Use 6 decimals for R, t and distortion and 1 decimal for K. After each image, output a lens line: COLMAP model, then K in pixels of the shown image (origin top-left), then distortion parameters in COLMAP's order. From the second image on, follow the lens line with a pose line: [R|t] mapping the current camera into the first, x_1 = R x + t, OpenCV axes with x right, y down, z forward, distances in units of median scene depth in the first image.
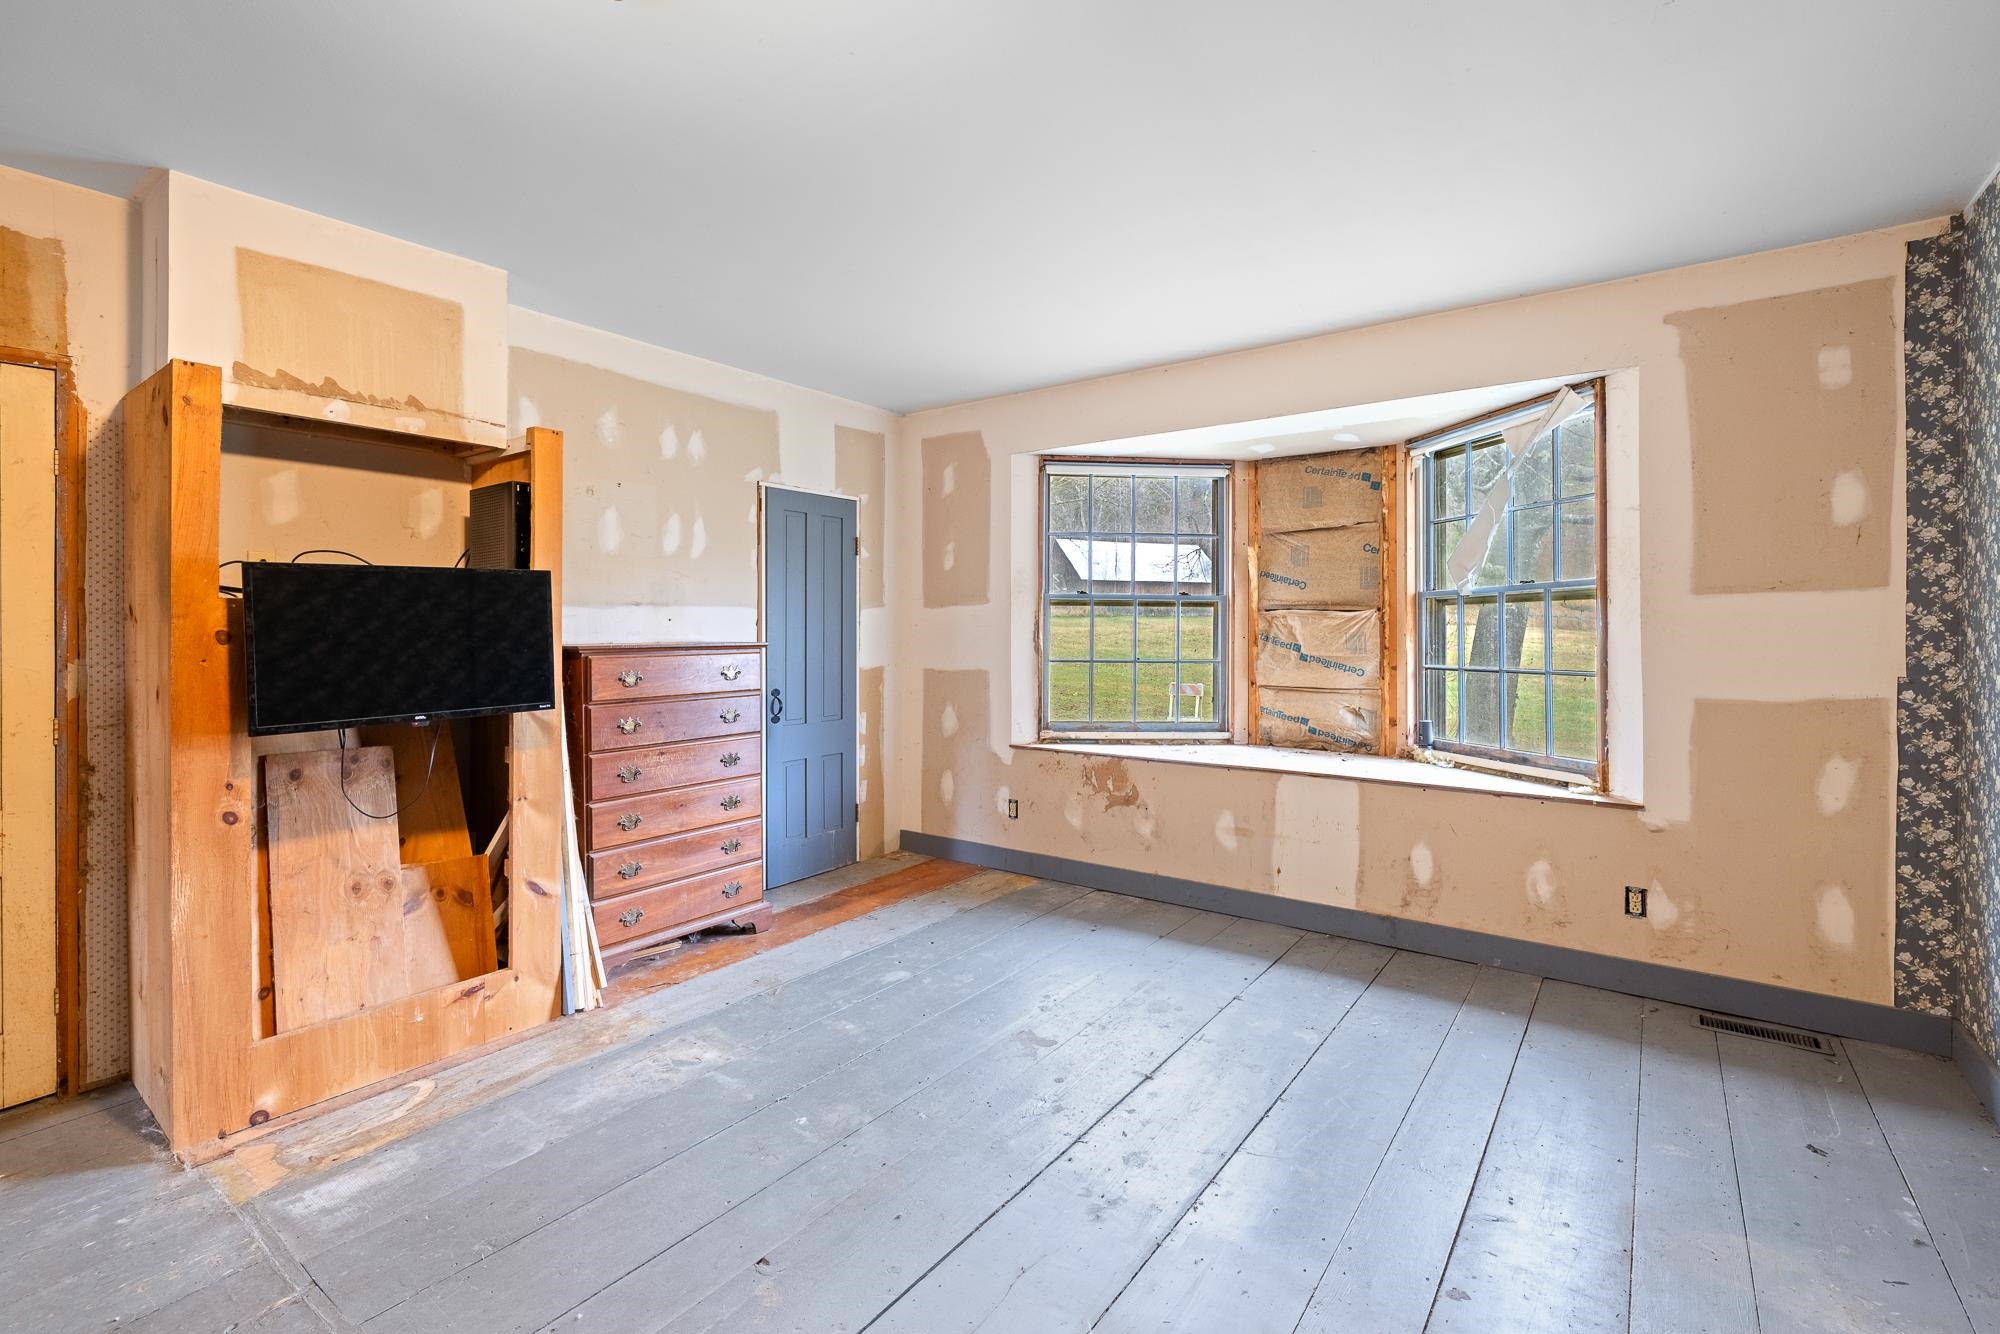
lens RADIAL K [[874.1, 0, 1003.4], [0, 874.1, 628.1], [0, 0, 1]] dist [-0.001381, -0.001033]
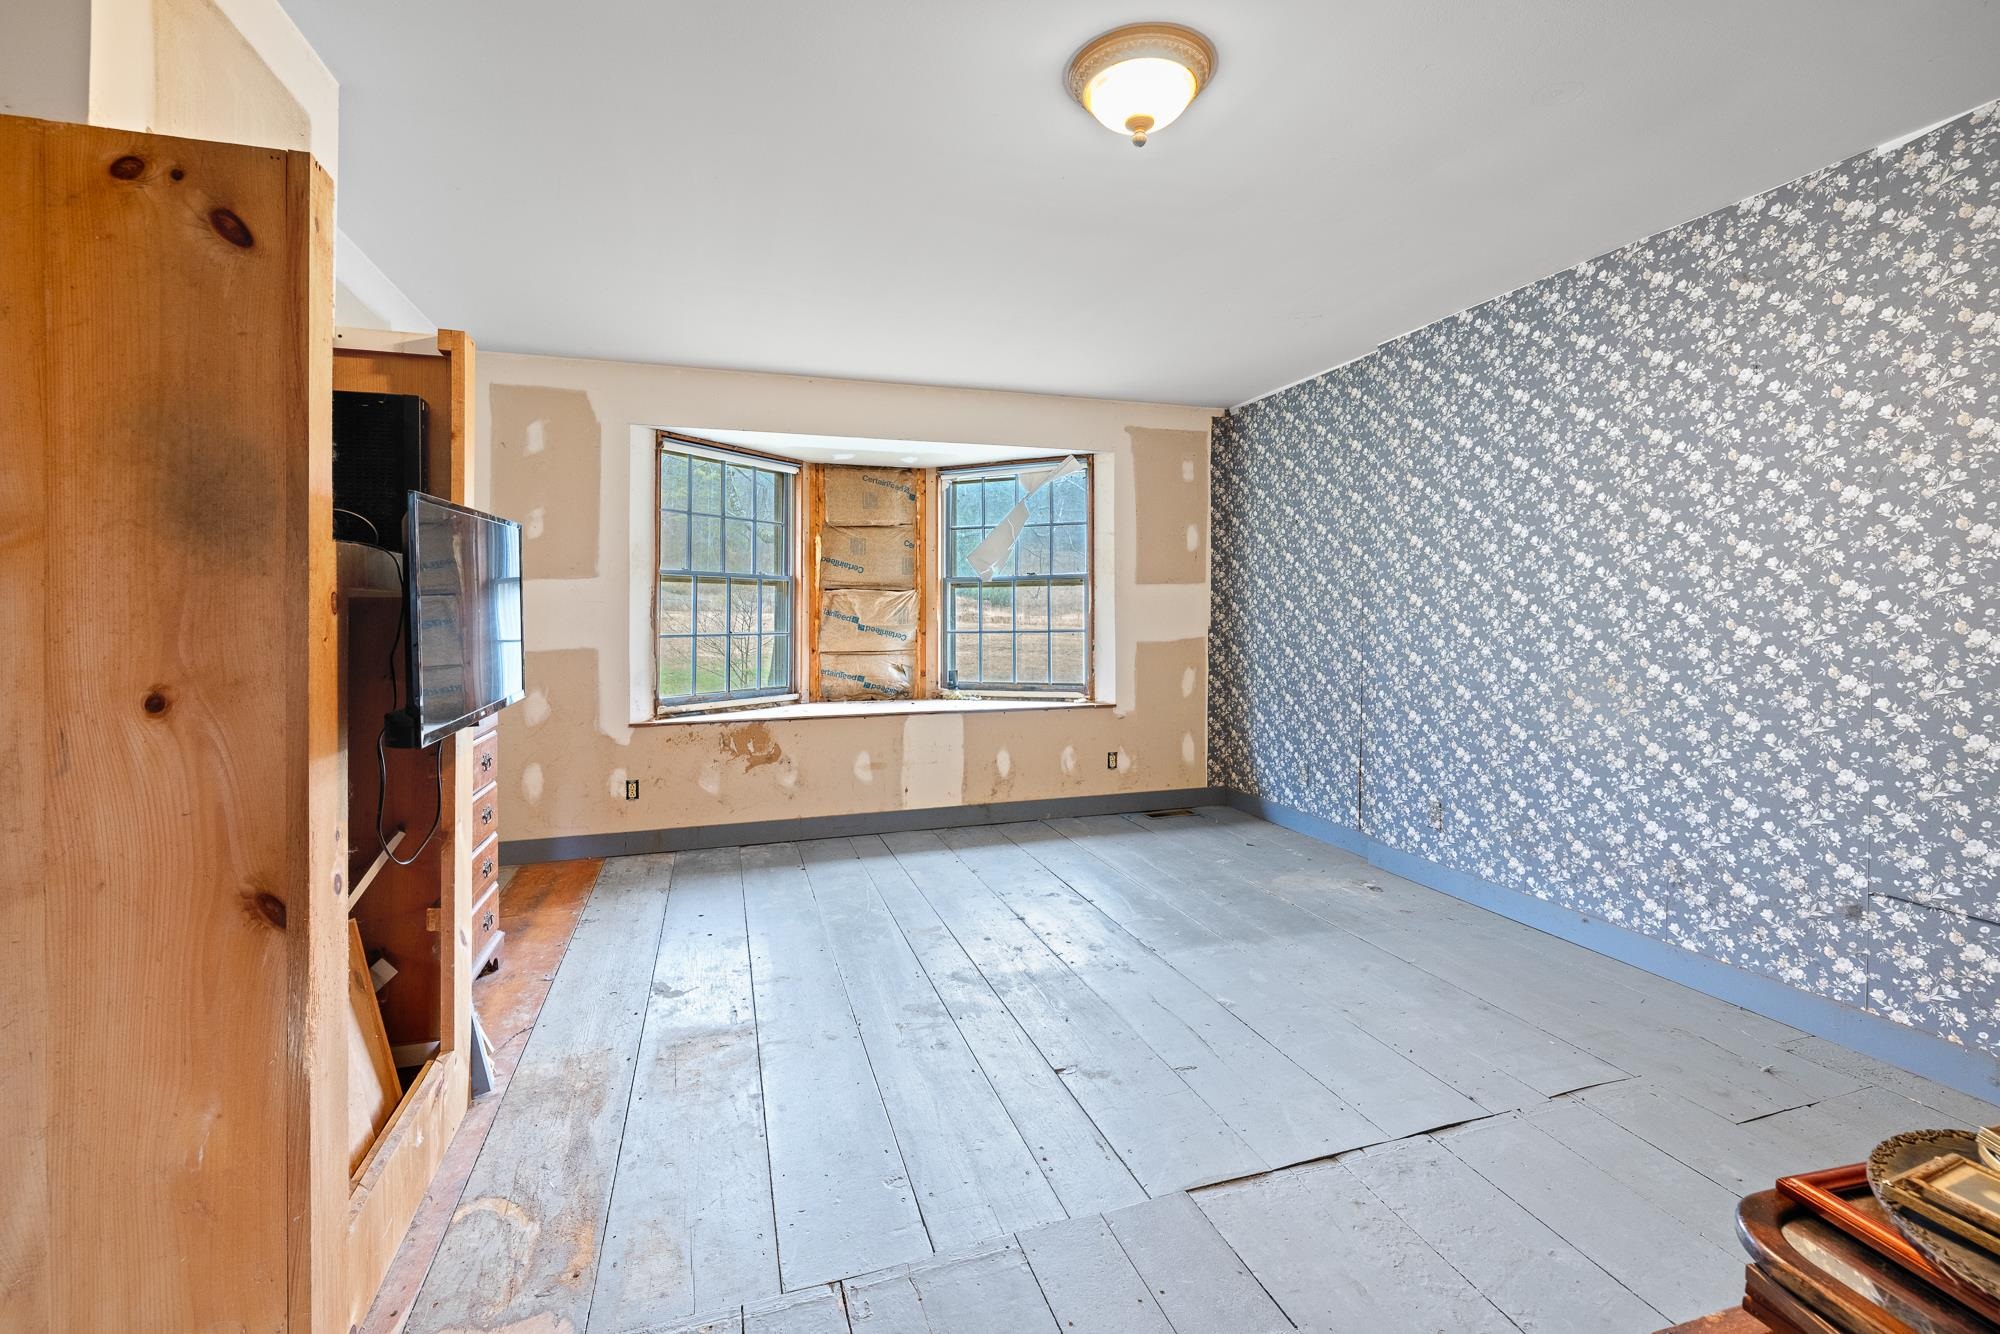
lens RADIAL K [[874.1, 0, 975.5], [0, 874.1, 609.0], [0, 0, 1]] dist [-0.001381, -0.001033]
pose [[0.598261, -0.001539, 0.801300, -0.655324], [0.003213, 0.999995, -0.000479, 0.009597], [-0.801295, 0.002861, 0.598262, 0.139580]]
